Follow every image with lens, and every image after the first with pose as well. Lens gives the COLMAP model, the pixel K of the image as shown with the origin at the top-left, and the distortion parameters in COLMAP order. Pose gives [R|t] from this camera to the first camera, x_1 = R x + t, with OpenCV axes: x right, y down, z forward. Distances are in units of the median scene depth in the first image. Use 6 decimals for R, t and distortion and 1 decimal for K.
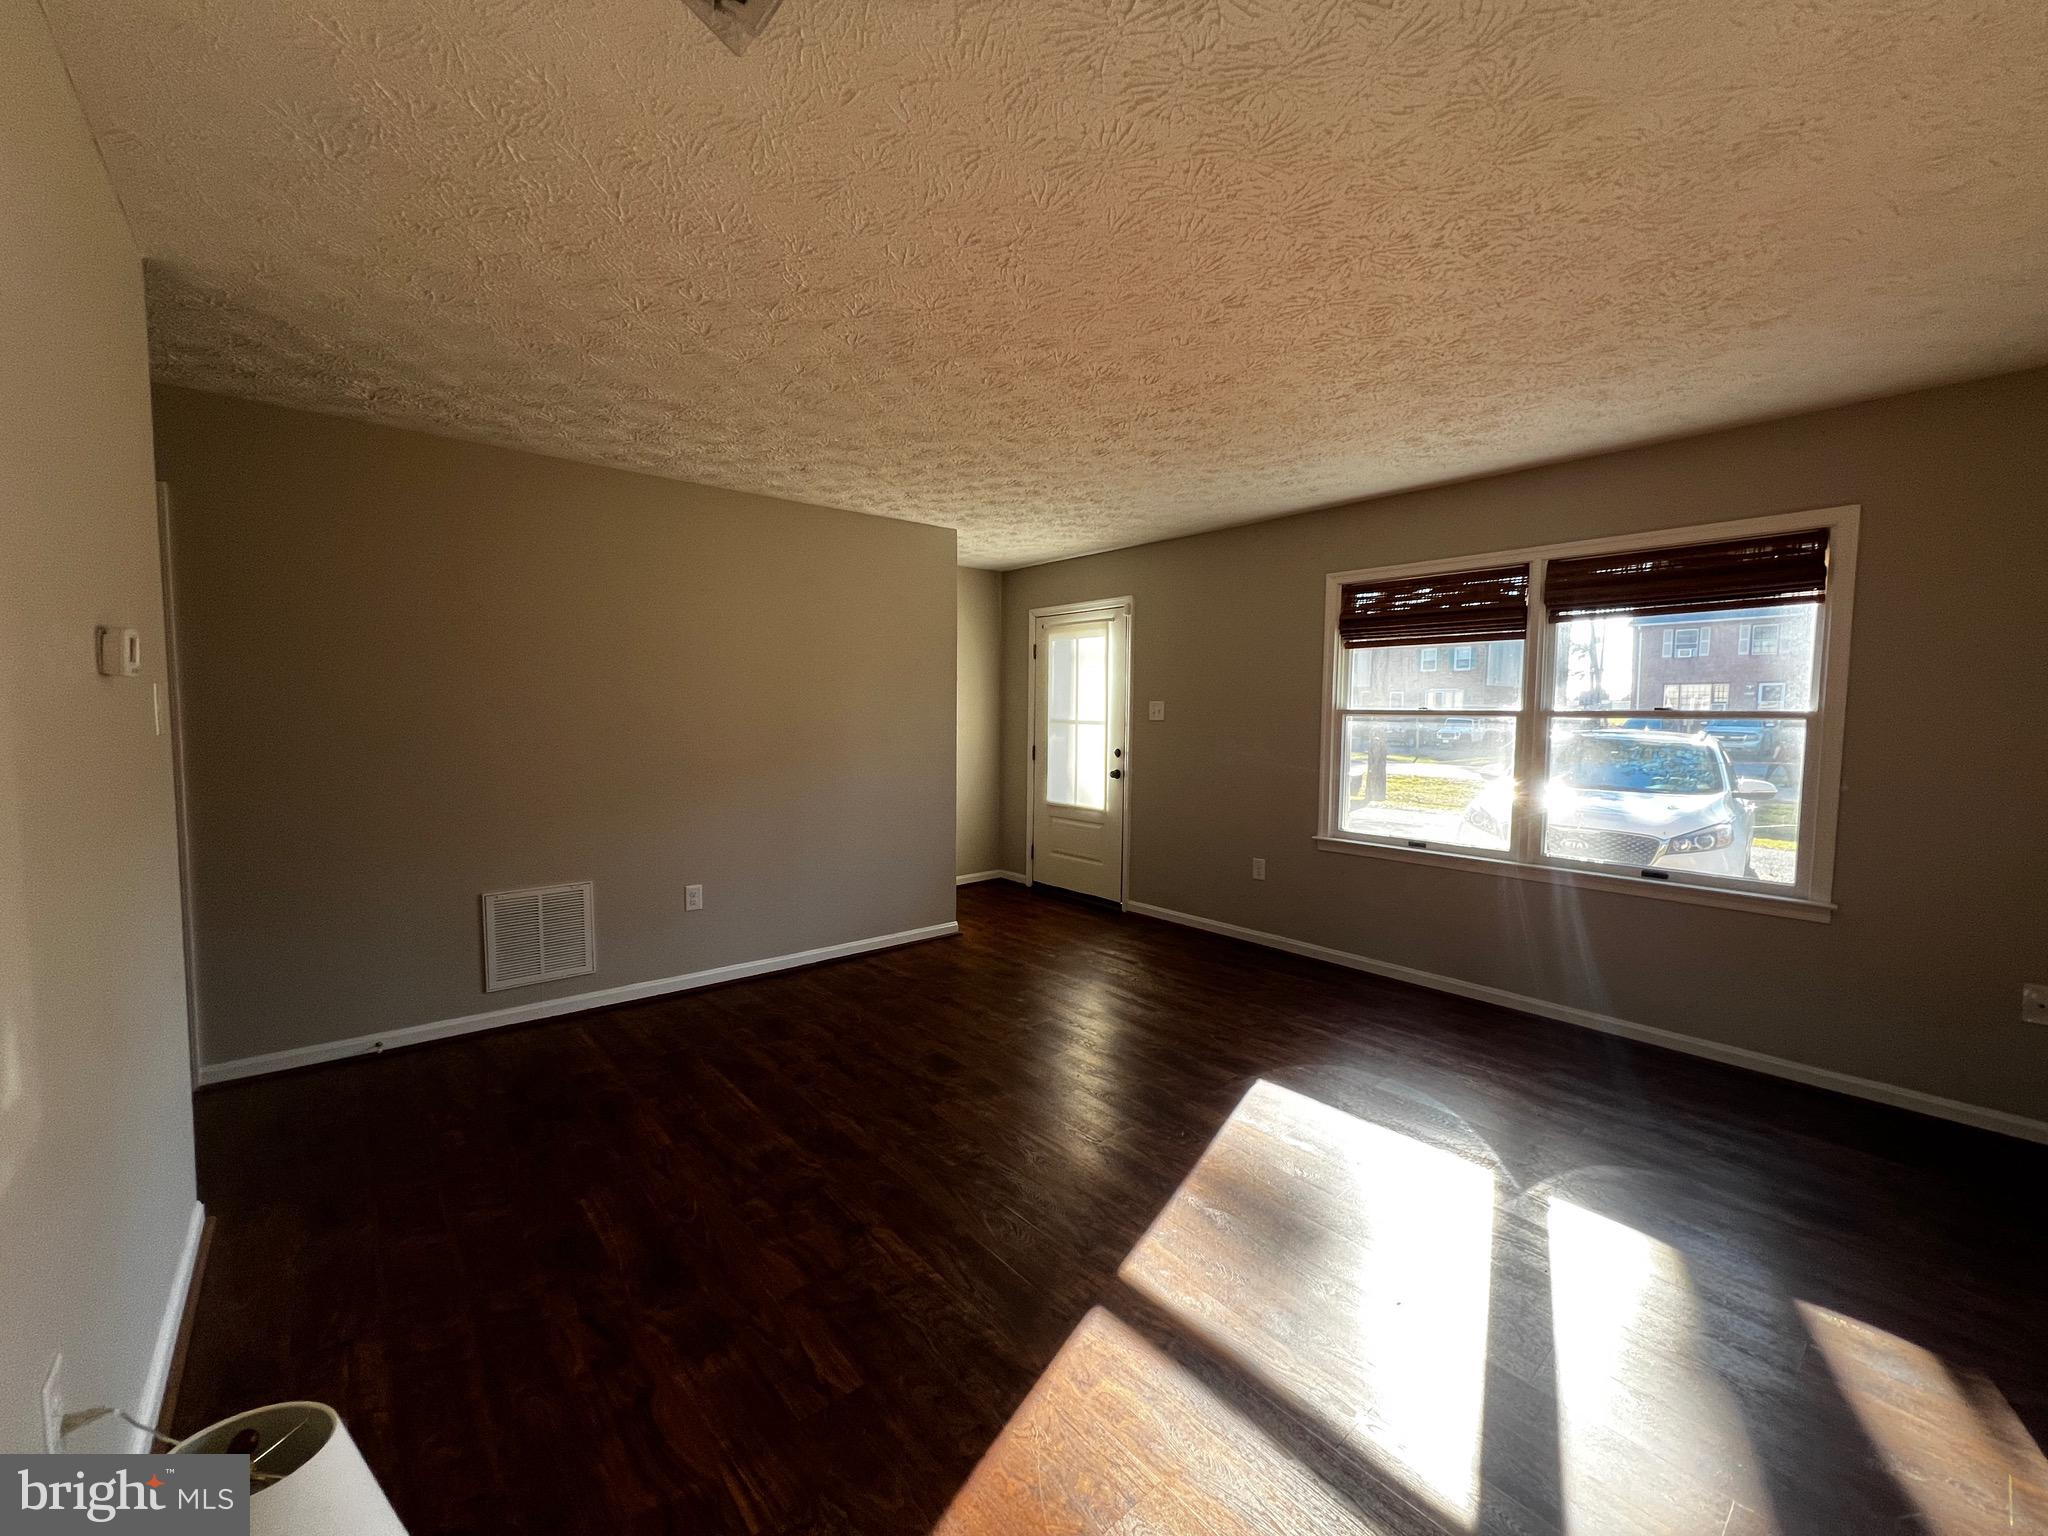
lens RADIAL K [[816.5, 0, 1017.4], [0, 816.5, 766.9], [0, 0, 1]] dist [-0.001046, -0.000398]
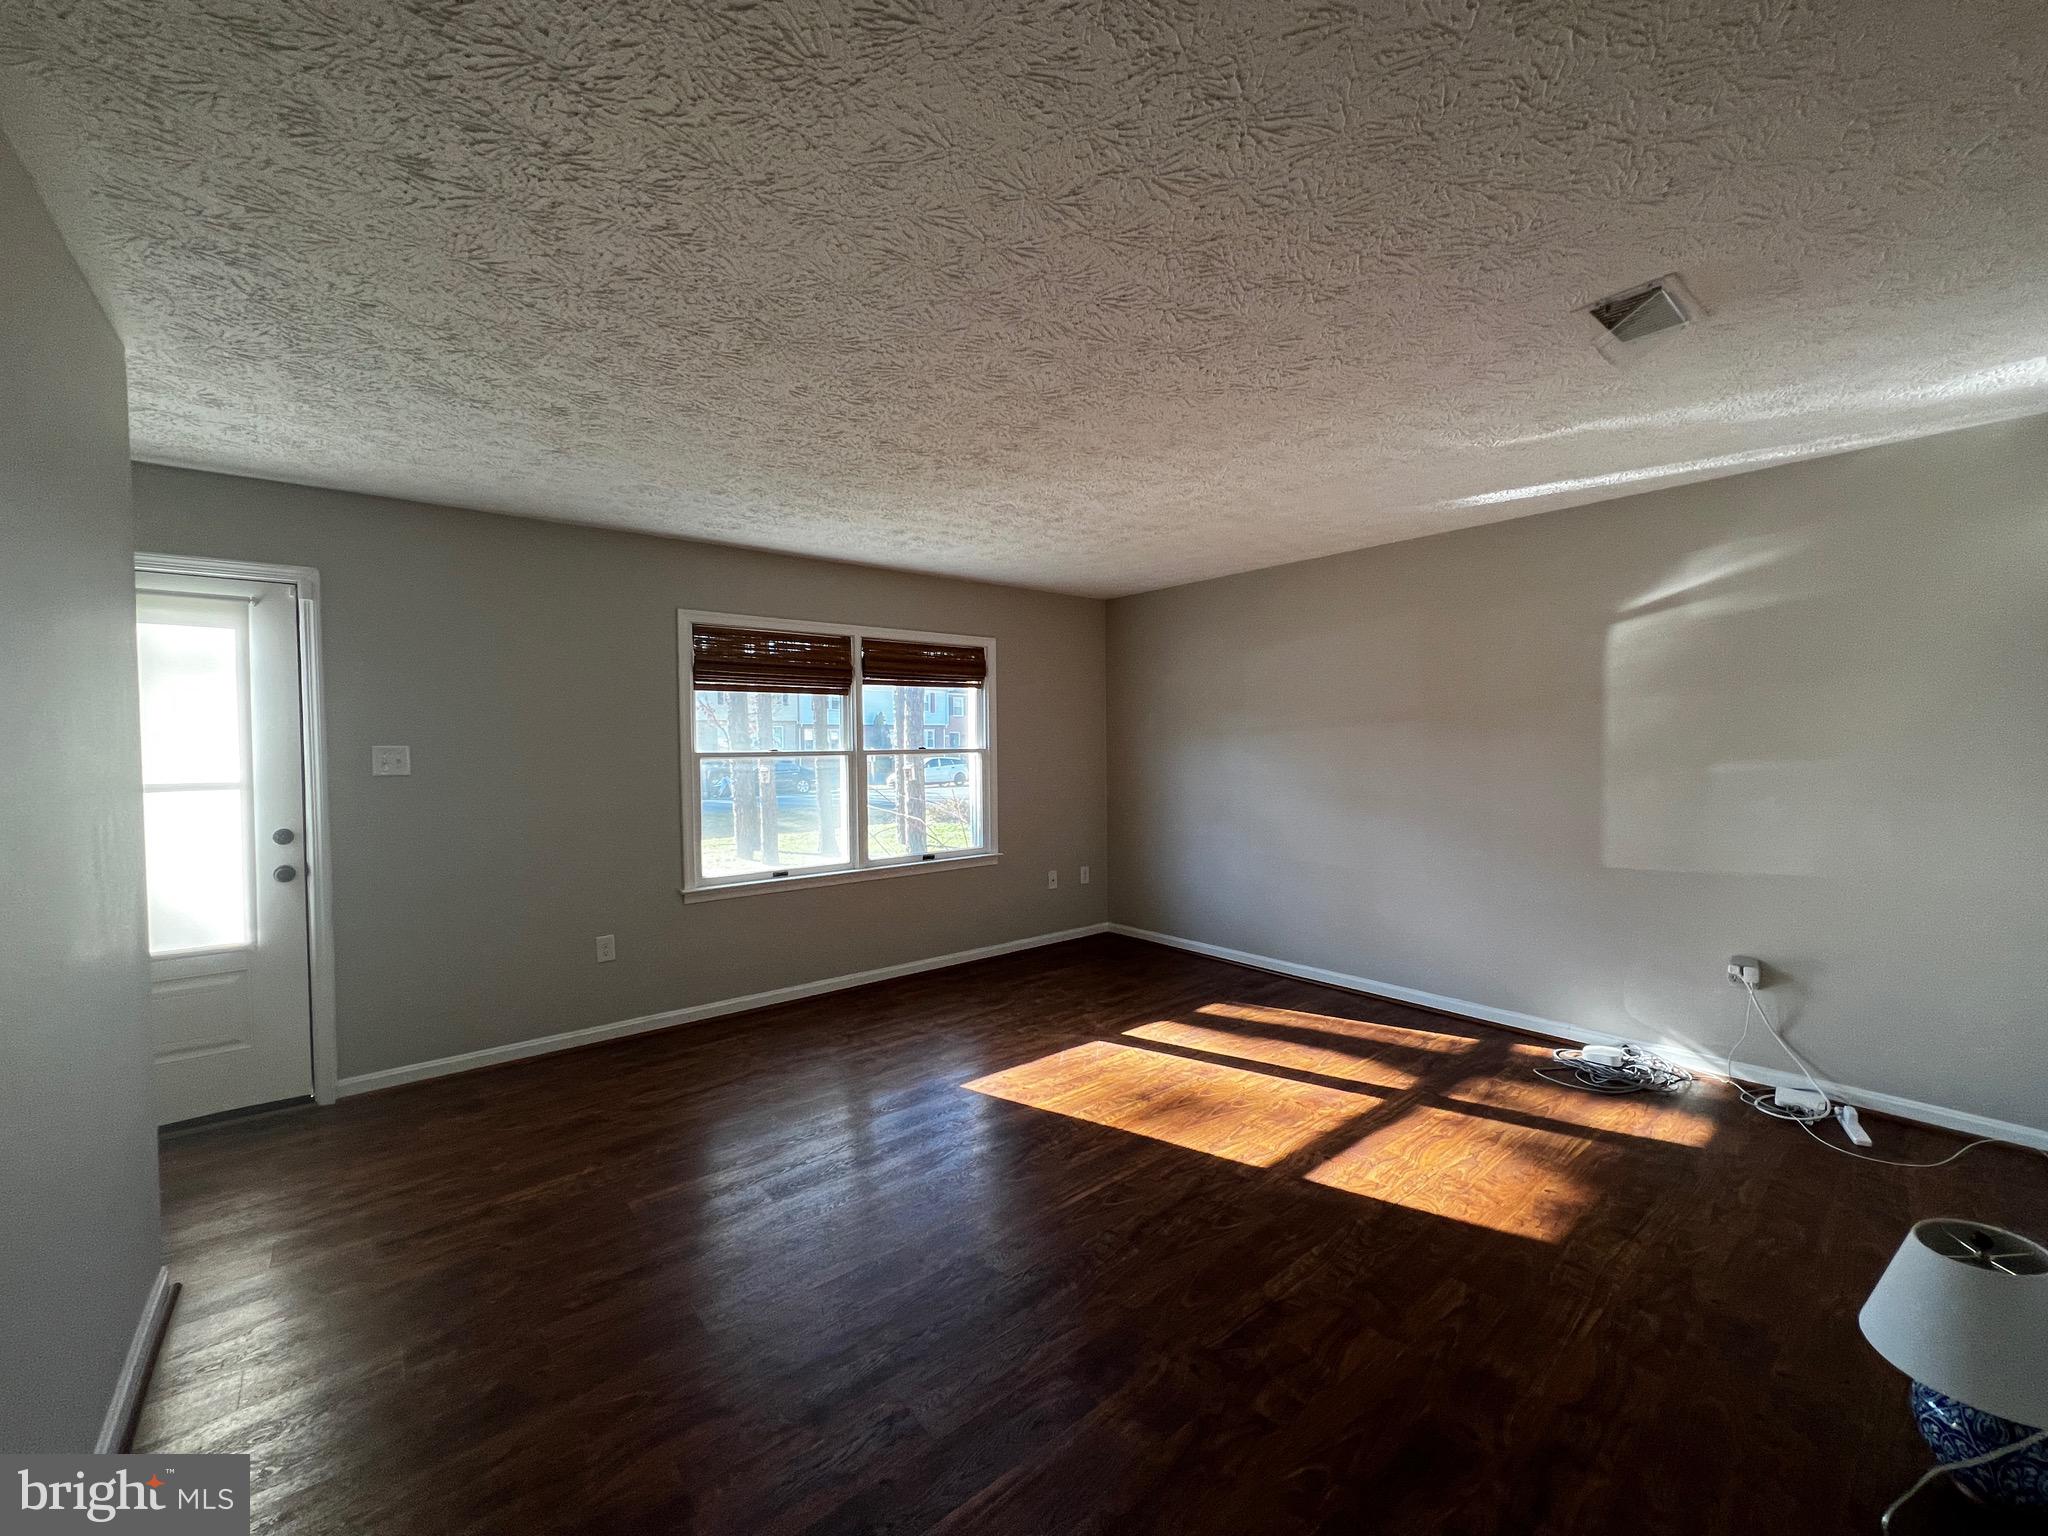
lens RADIAL K [[816.5, 0, 1017.4], [0, 816.5, 766.9], [0, 0, 1]] dist [-0.001046, -0.000398]
pose [[0.015994, -0.033176, 0.999322, -0.771025], [0.081088, 0.996200, 0.031775, -0.074284], [-0.996579, 0.080525, 0.018623, 0.844131]]
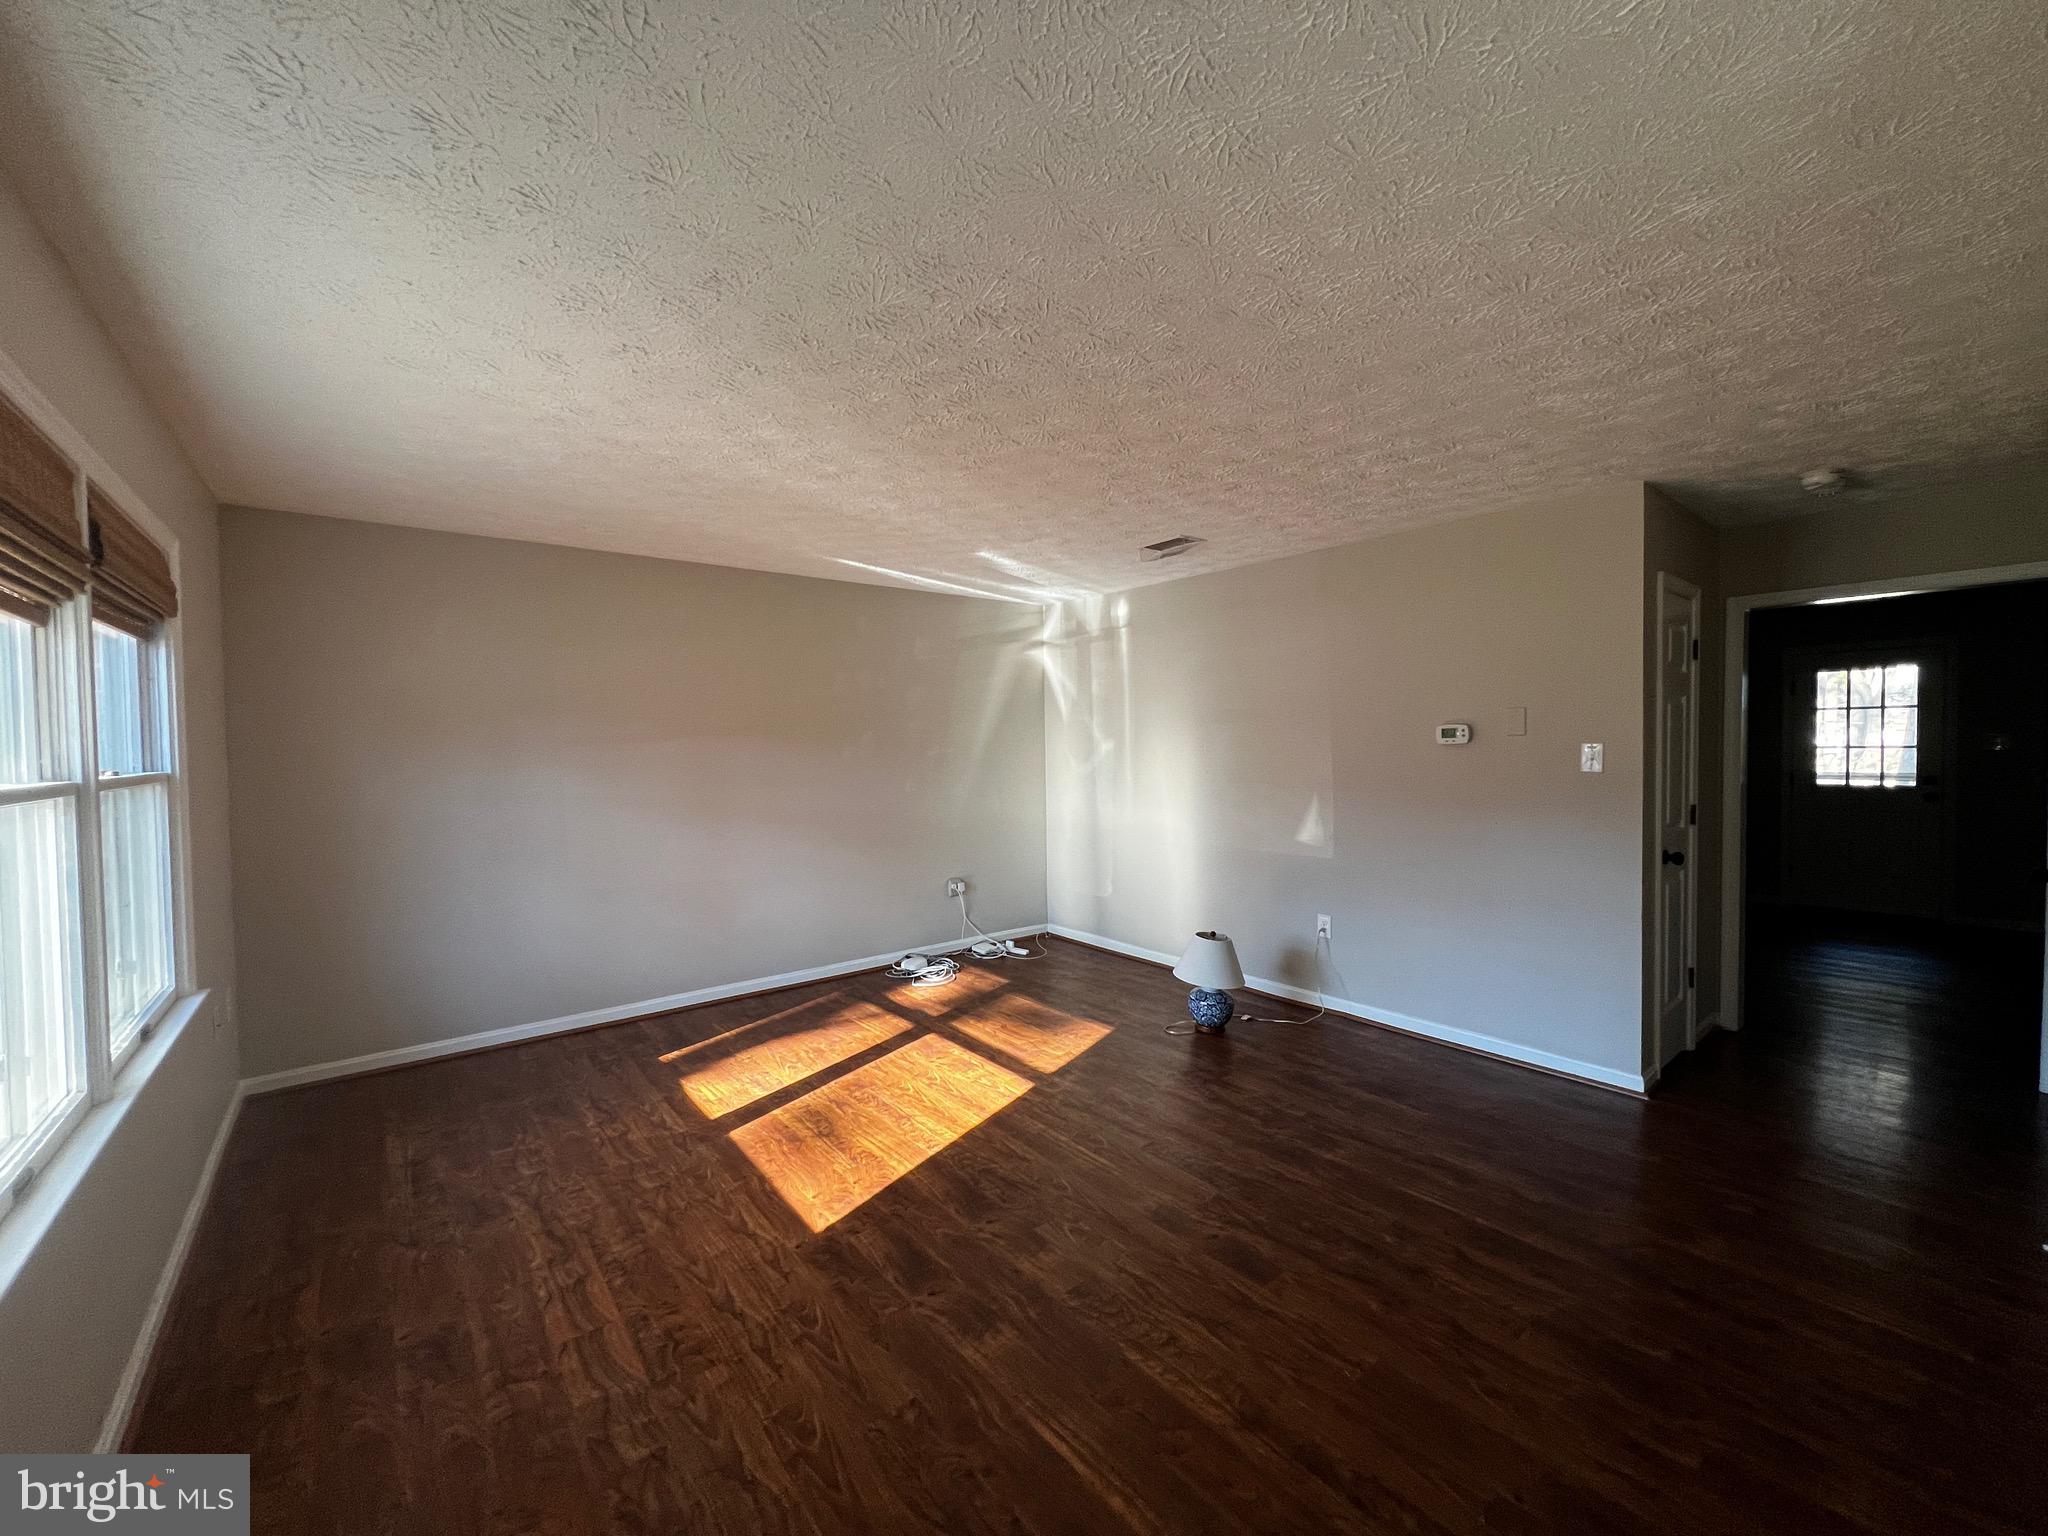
lens RADIAL K [[816.7, 0, 1015.4], [0, 816.7, 765.5], [0, 0, 1]] dist [-0.002066, 0.000352]
pose [[-0.999339, 0.004566, 0.036058, 0.080989], [0.008160, 0.994935, 0.100188, -0.144981], [-0.035418, 0.100416, -0.994315, 1.695936]]
